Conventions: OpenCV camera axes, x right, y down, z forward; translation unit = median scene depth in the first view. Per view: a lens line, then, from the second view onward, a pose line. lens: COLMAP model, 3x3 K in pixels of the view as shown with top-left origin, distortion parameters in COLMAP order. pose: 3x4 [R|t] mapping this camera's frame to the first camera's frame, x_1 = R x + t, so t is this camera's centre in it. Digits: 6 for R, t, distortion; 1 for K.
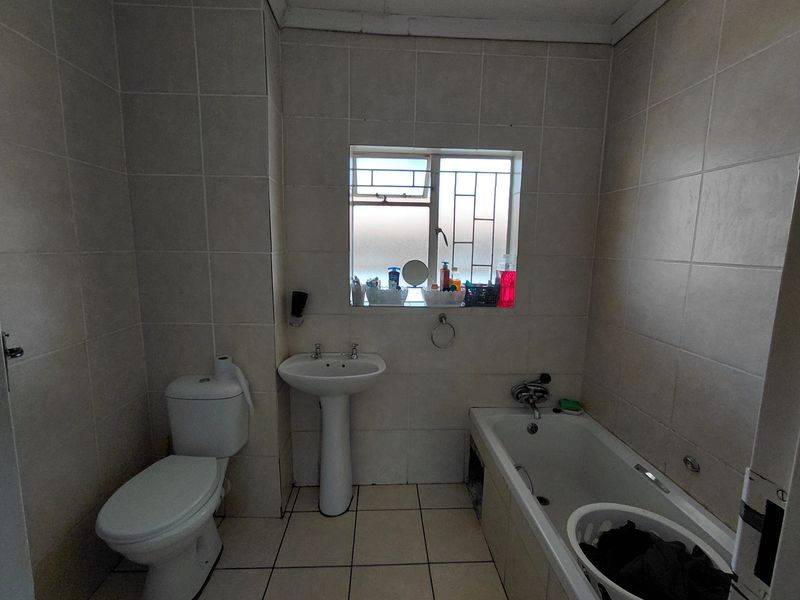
lens RADIAL K [[373.0, 0, 399.5], [0, 373.0, 298.0], [0, 0, 1]] dist [0.015427, -0.004671]
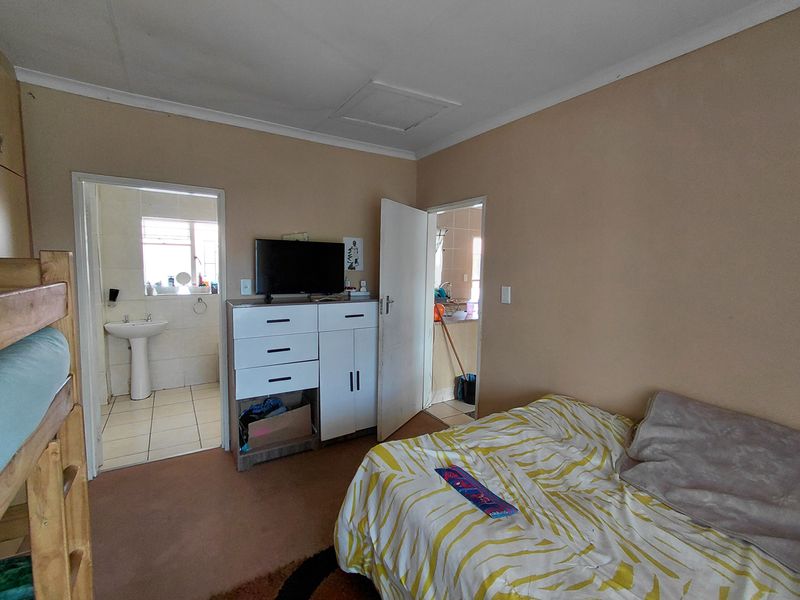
lens RADIAL K [[373.0, 0, 399.3], [0, 373.0, 297.0], [0, 0, 1]] dist [0.015427, -0.004671]
pose [[0.889013, -0.047223, 0.455440, 0.153293], [0.074686, 0.996302, -0.042483, 0.208320], [-0.451749, 0.071783, 0.889252, -1.335844]]
